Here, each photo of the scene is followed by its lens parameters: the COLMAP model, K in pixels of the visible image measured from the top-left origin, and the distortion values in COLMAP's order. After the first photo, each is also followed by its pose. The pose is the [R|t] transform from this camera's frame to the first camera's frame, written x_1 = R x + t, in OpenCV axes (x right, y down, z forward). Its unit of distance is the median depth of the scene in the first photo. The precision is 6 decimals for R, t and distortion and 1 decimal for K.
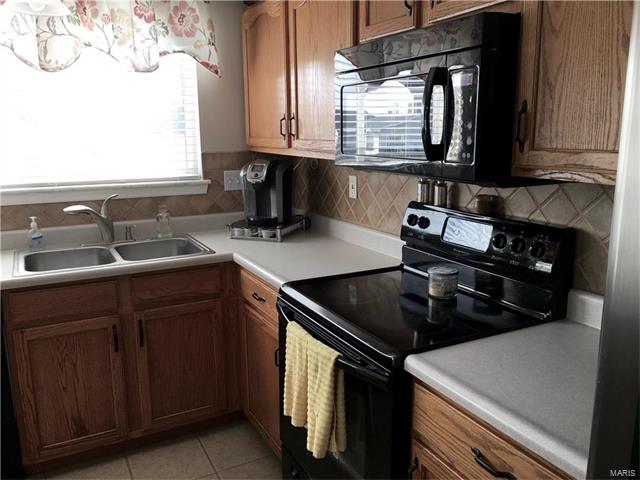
lens RADIAL K [[544.3, 0, 320.0], [0, 544.3, 240.0], [0, 0, 1]] dist [0.076796, -0.086020]
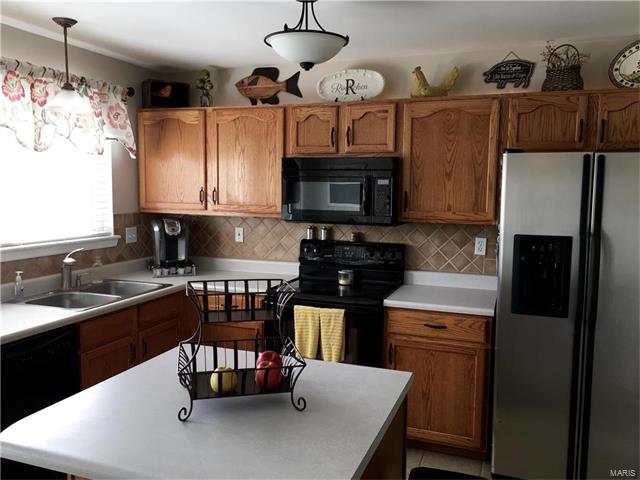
lens RADIAL K [[544.3, 0, 320.0], [0, 544.3, 240.0], [0, 0, 1]] dist [0.076796, -0.086020]
pose [[0.741711, -0.048065, 0.668995, -0.793546], [0.116892, 0.991428, -0.058367, 0.033246], [-0.660455, 0.121492, 0.740972, -0.279392]]
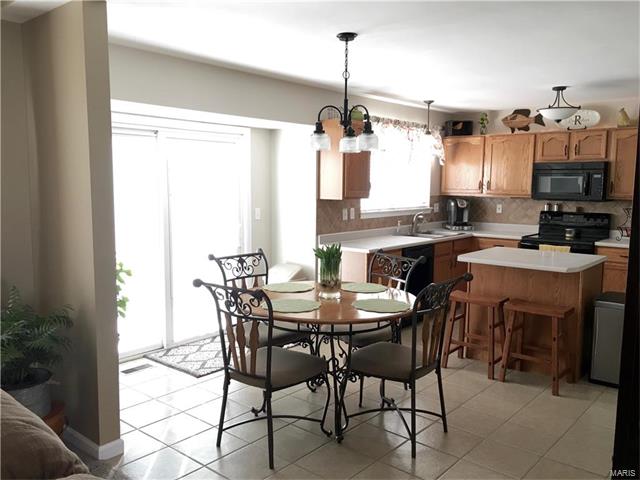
lens RADIAL K [[544.3, 0, 320.0], [0, 544.3, 240.0], [0, 0, 1]] dist [0.076796, -0.086020]
pose [[0.927910, -0.024615, 0.371991, -1.680974], [0.059421, 0.994827, -0.082394, 0.211567], [-0.368038, 0.098558, 0.924572, -1.056463]]
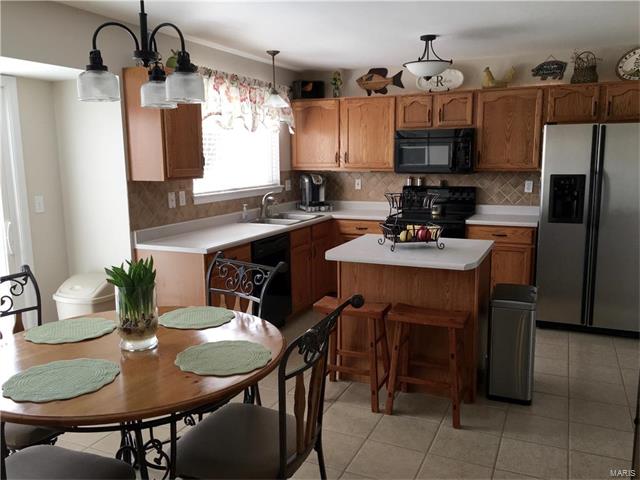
lens RADIAL K [[544.3, 0, 320.0], [0, 544.3, 240.0], [0, 0, 1]] dist [0.076796, -0.086020]
pose [[0.786114, -0.096065, 0.610570, -1.445088], [0.127570, 0.991796, -0.008203, 0.127464], [-0.604773, 0.084339, 0.791920, -0.653751]]
